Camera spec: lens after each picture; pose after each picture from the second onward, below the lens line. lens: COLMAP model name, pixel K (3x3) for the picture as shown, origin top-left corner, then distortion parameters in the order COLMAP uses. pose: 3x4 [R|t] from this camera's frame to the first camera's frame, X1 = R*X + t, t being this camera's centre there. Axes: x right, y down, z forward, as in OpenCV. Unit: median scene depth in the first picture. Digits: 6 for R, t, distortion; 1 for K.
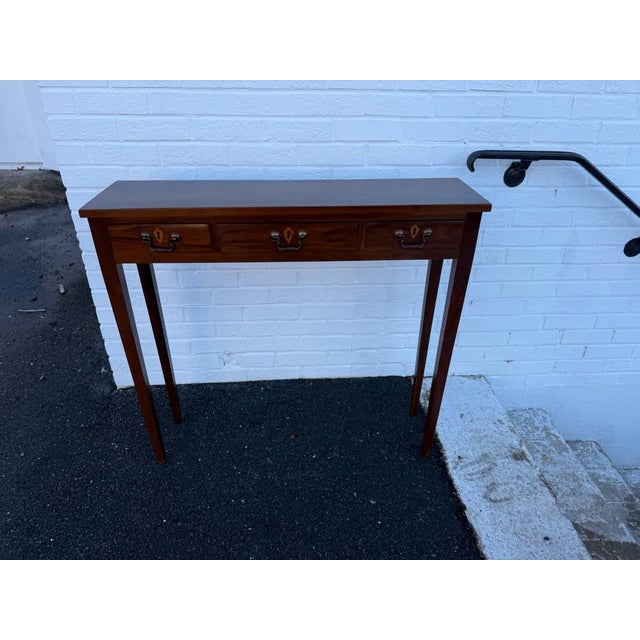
lens RADIAL K [[457.4, 0, 300.7], [0, 457.4, 341.7], [0, 0, 1]] dist [0.039525, -0.060398]
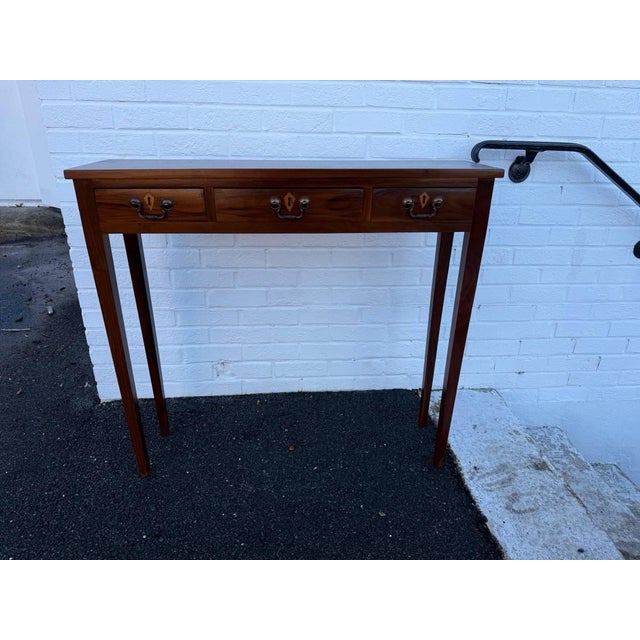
lens RADIAL K [[457.4, 0, 306.4], [0, 457.4, 346.0], [0, 0, 1]] dist [0.039525, -0.060398]
pose [[0.999793, 0.003548, 0.020041, -0.007373], [-0.001087, 0.992589, -0.121513, 0.128358], [-0.020324, 0.121466, 0.992388, 0.080980]]
